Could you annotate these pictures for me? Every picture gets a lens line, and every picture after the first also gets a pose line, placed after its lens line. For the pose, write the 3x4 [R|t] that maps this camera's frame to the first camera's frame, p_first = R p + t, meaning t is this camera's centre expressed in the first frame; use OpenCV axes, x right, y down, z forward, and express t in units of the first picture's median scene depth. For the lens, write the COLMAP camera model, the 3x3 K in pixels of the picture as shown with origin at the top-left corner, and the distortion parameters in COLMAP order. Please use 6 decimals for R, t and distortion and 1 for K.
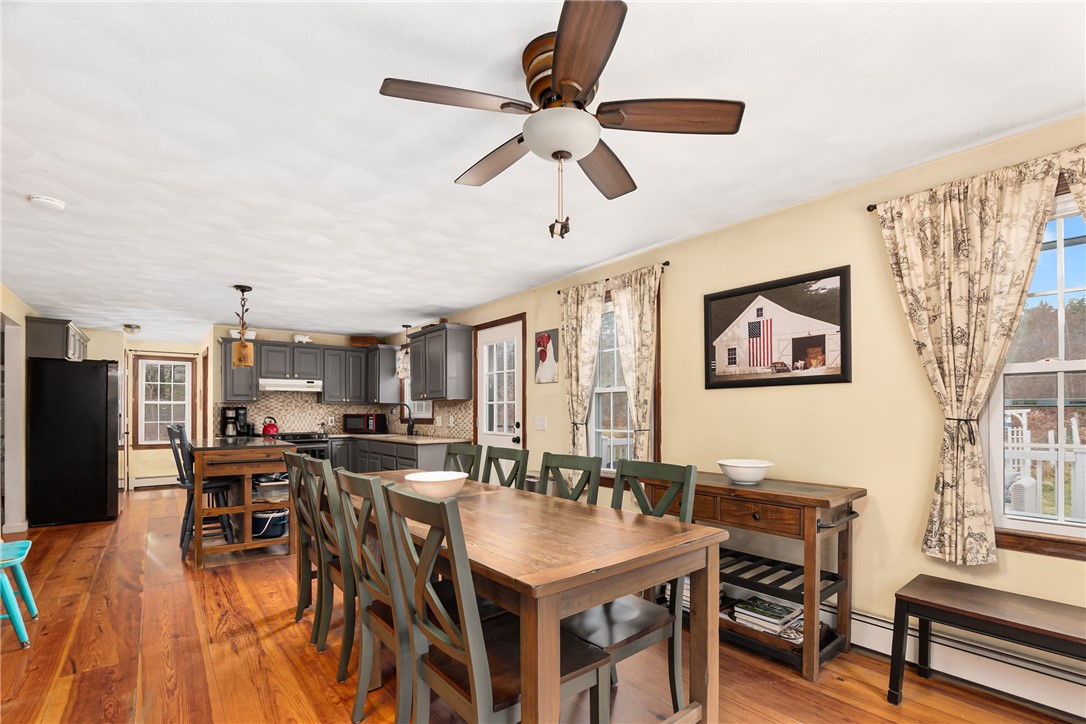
lens RADIAL K [[497.1, 0, 552.0], [0, 497.1, 417.6], [0, 0, 1]] dist [-0.032705, 0.003924]
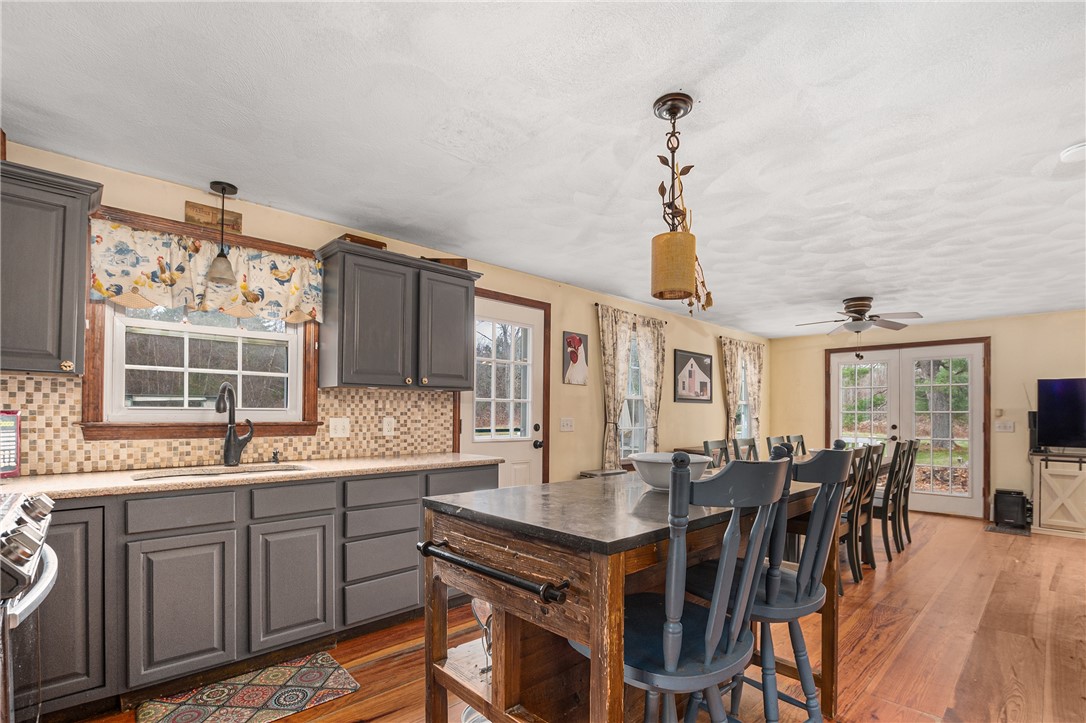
lens RADIAL K [[497.1, 0, 565.2], [0, 497.1, 412.9], [0, 0, 1]] dist [-0.032705, 0.003924]
pose [[-0.093928, 0.001579, 0.995578, -0.762300], [-0.002841, 0.999994, -0.001854, -0.007396], [-0.995575, -0.003002, -0.093923, 0.834740]]
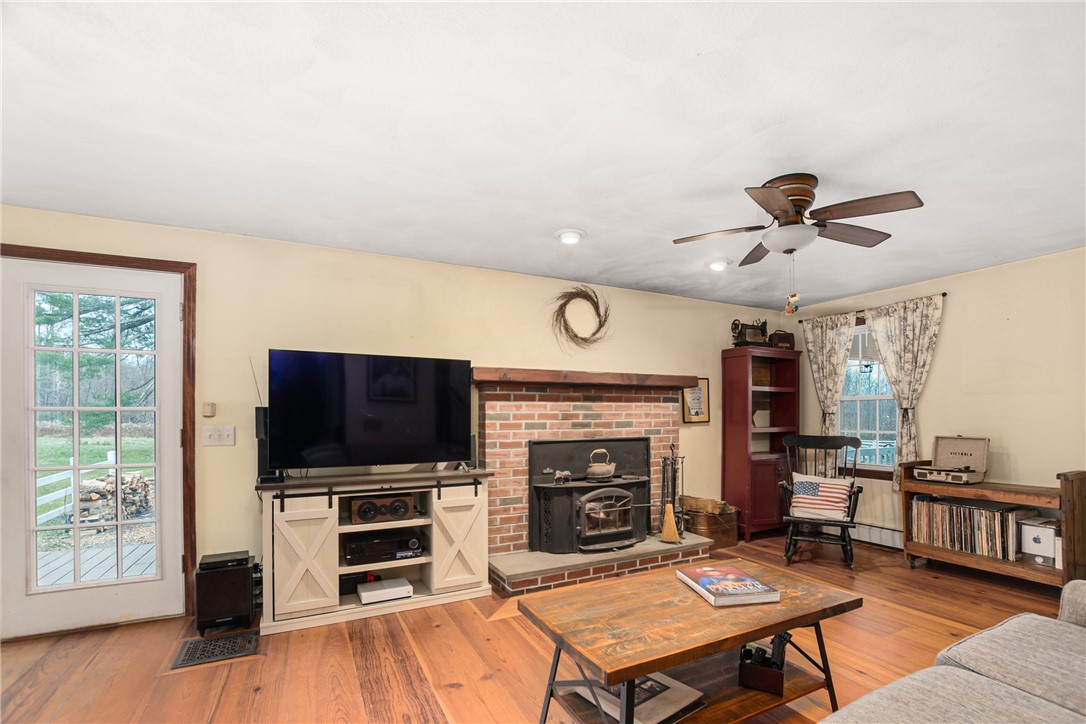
lens RADIAL K [[497.1, 0, 560.5], [0, 497.1, 408.7], [0, 0, 1]] dist [-0.032705, 0.003924]
pose [[-0.980683, 0.006715, 0.195490, -0.359405], [0.004281, 0.999908, -0.012874, -0.005246], [-0.195558, -0.011788, -0.980621, 0.333532]]
